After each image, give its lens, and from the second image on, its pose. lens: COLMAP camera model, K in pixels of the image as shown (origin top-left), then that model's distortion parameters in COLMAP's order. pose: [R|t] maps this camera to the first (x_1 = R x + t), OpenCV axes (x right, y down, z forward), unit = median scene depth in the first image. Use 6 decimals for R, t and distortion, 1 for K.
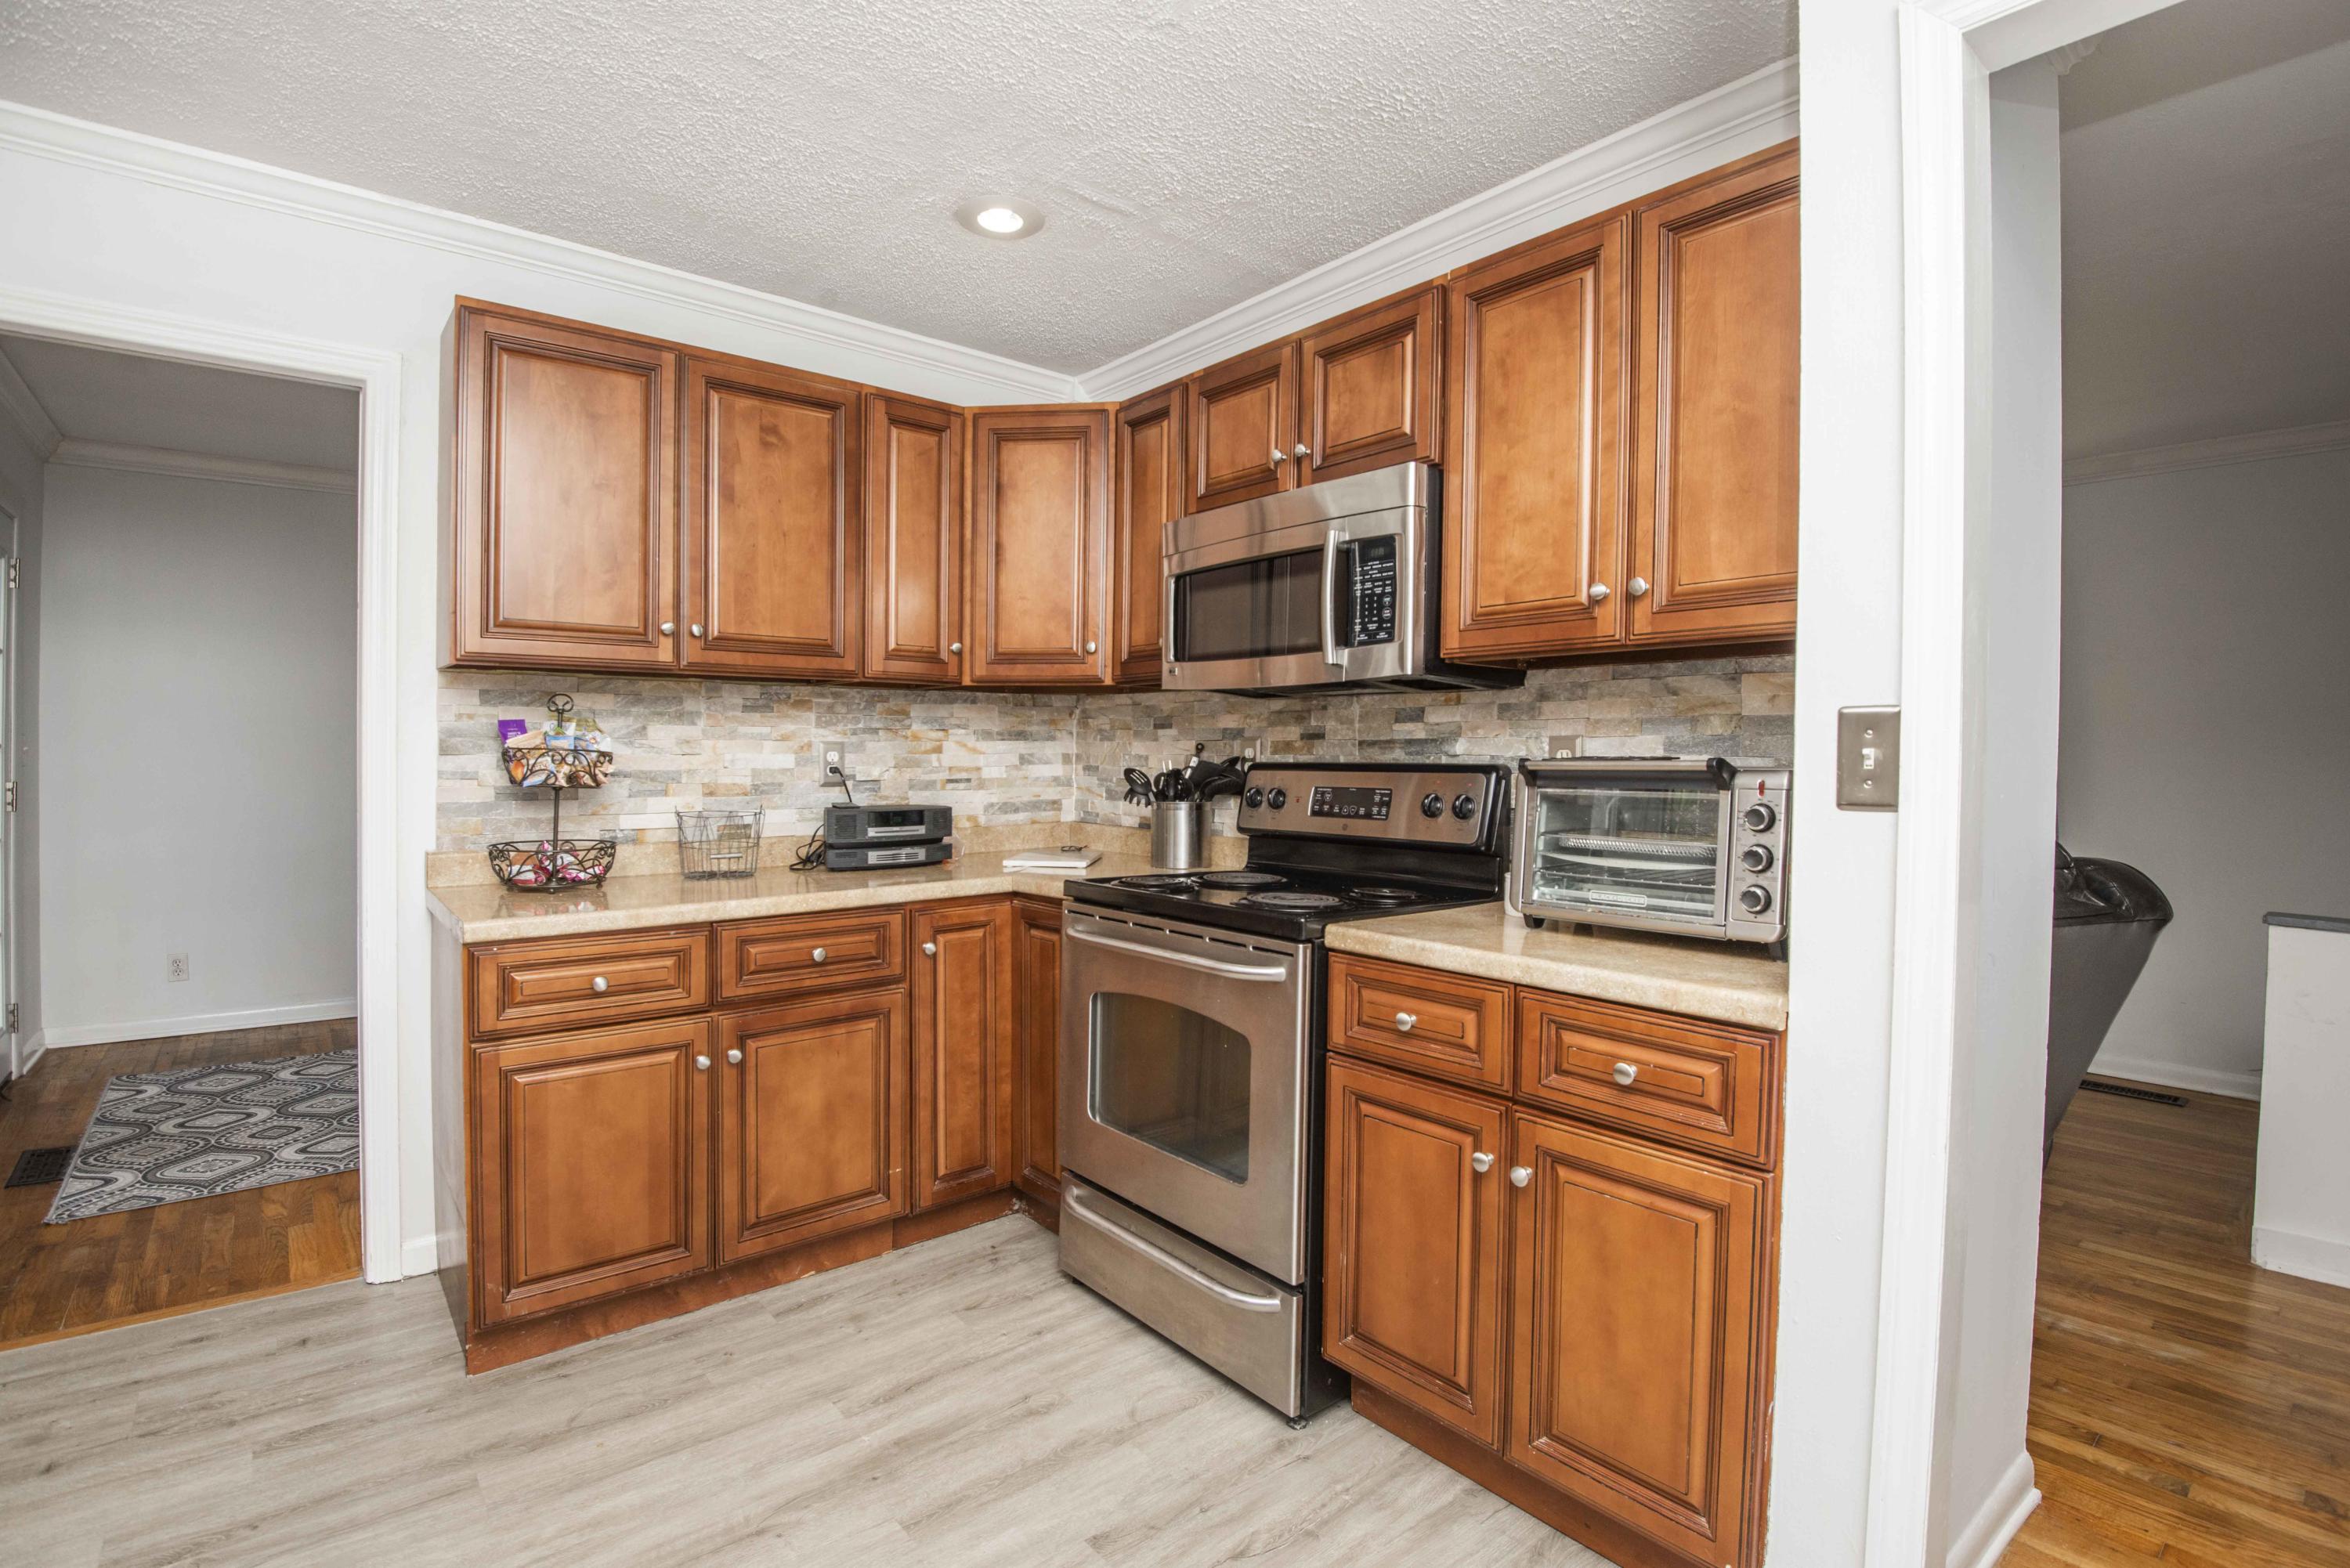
lens RADIAL K [[1076.4, 0, 1189.1], [0, 1076.4, 781.9], [0, 0, 1]] dist [-0.020772, -0.008505]
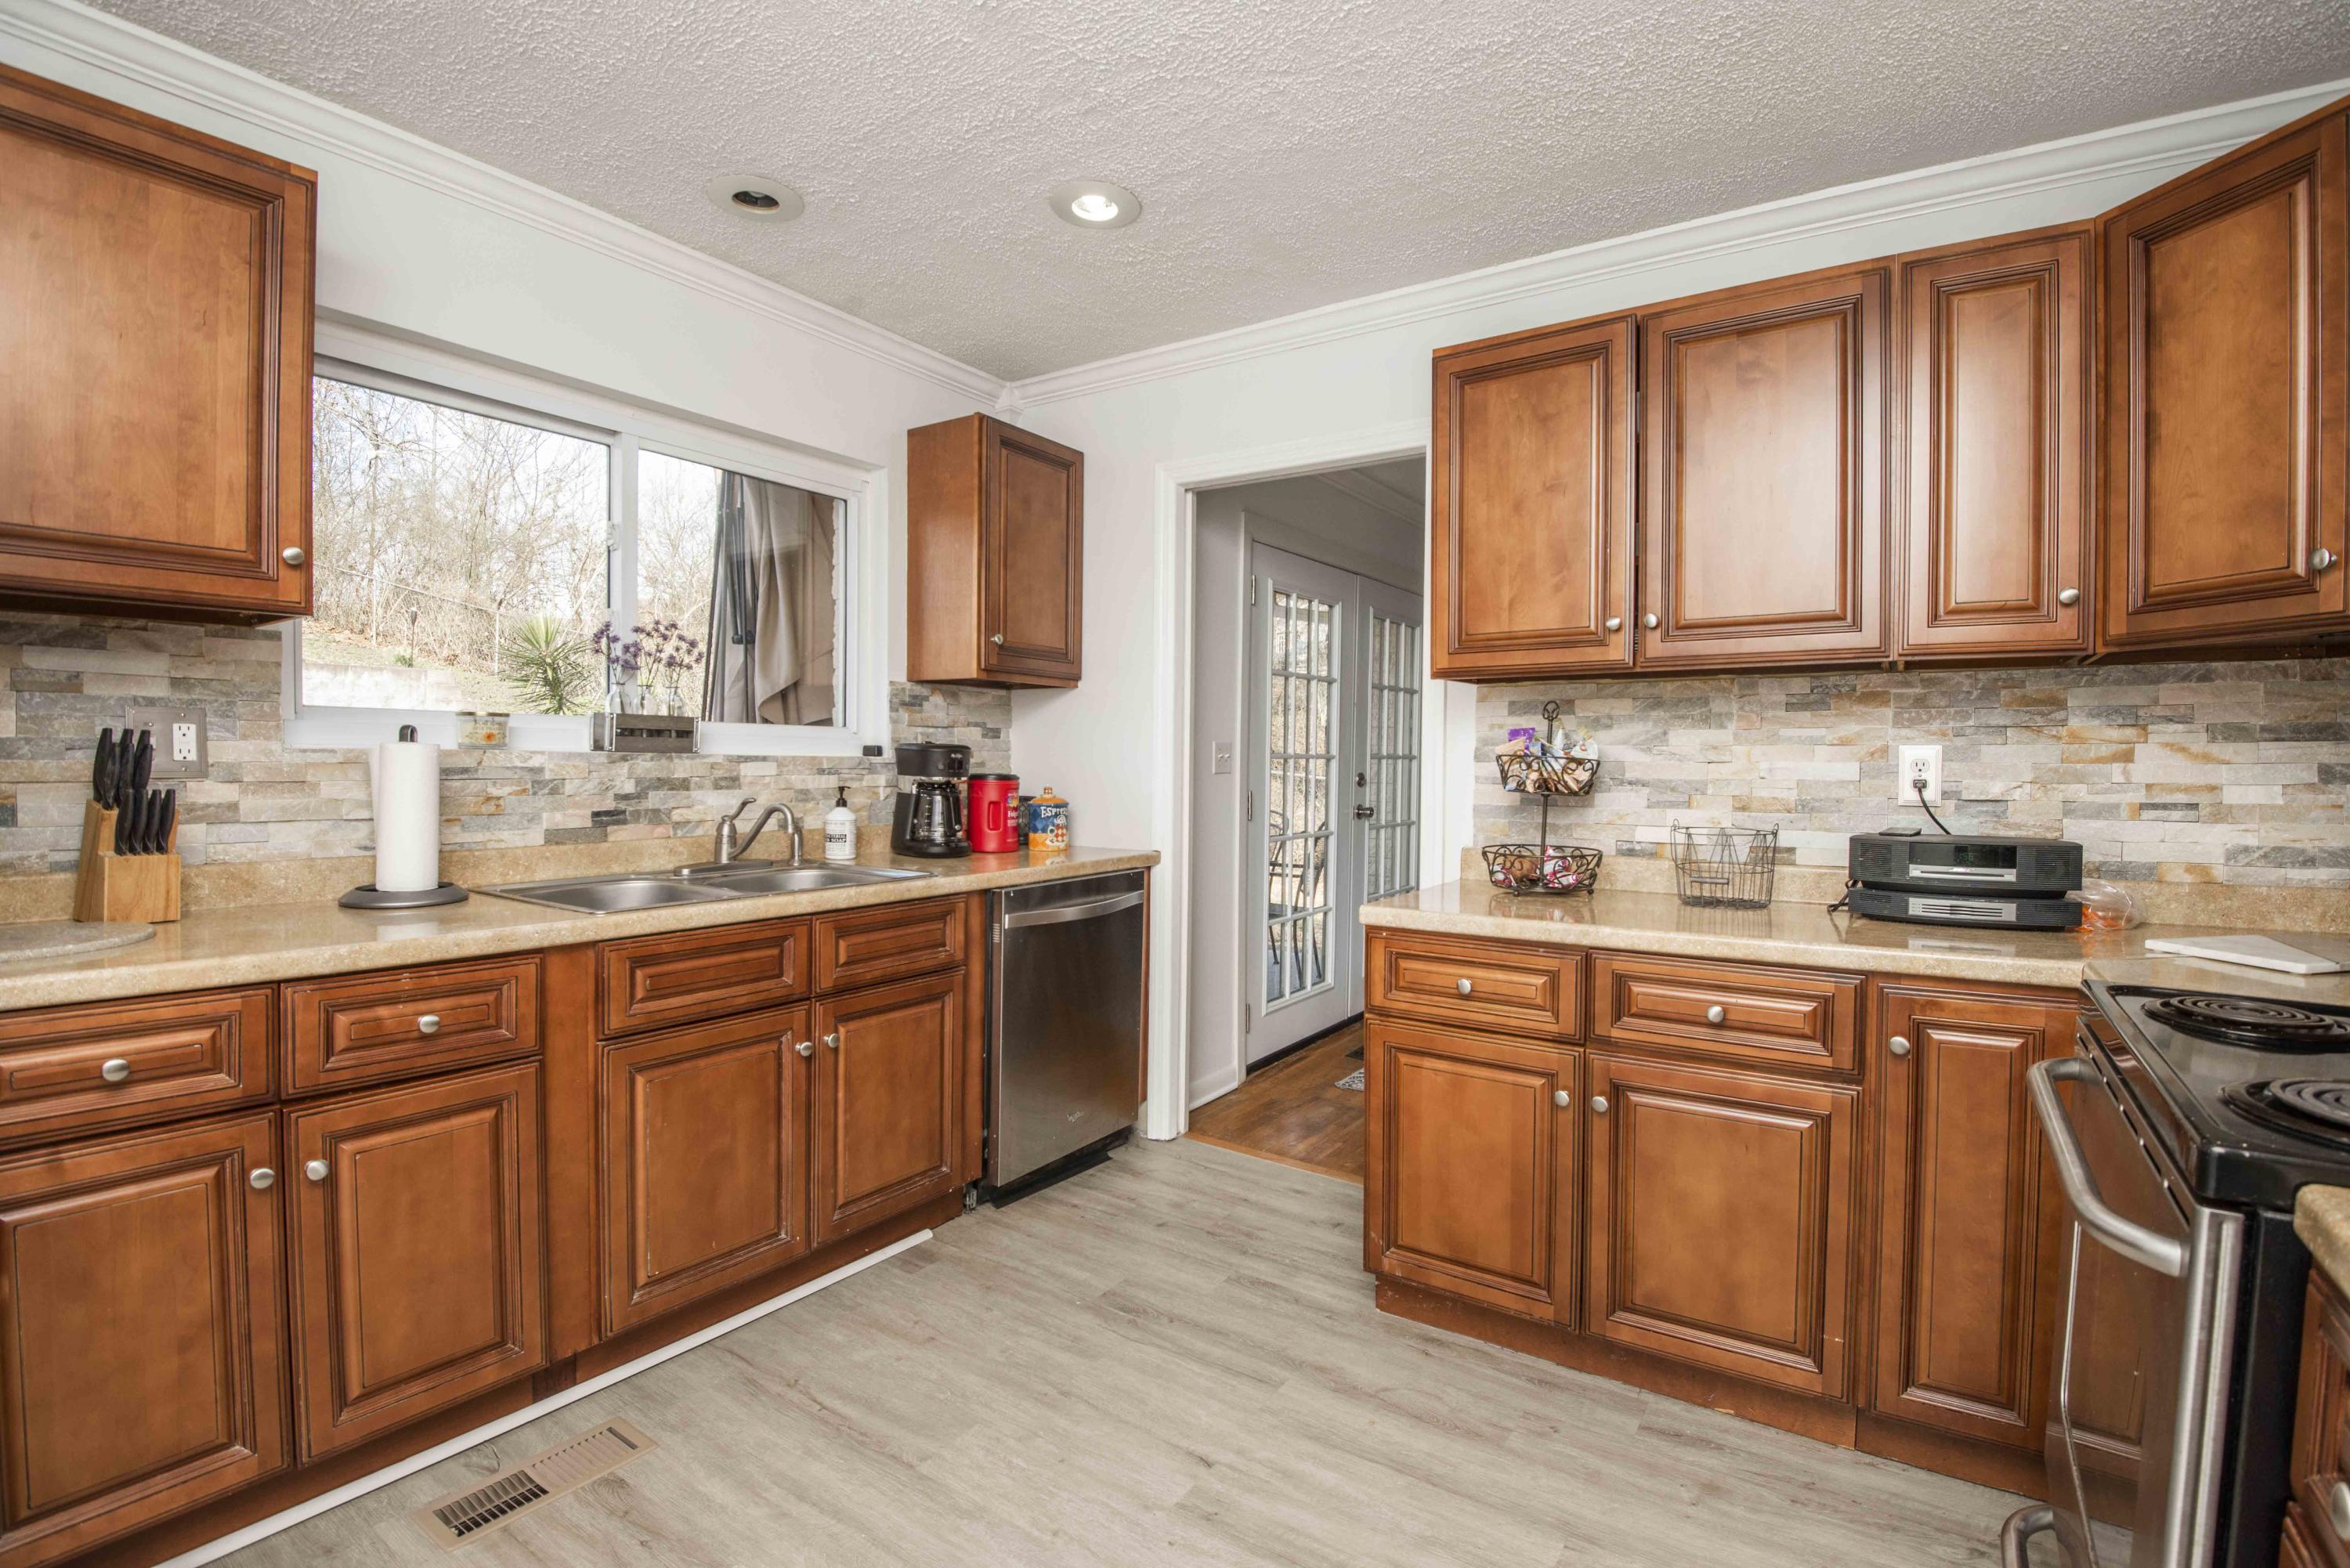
lens RADIAL K [[1076.4, 0, 1186.2], [0, 1076.4, 784.0], [0, 0, 1]] dist [-0.020772, -0.008505]
pose [[0.278310, 0.017608, -0.960330, 0.253124], [-0.030692, 0.999484, 0.009431, -0.002769], [0.960001, 0.026849, 0.278707, 0.336369]]
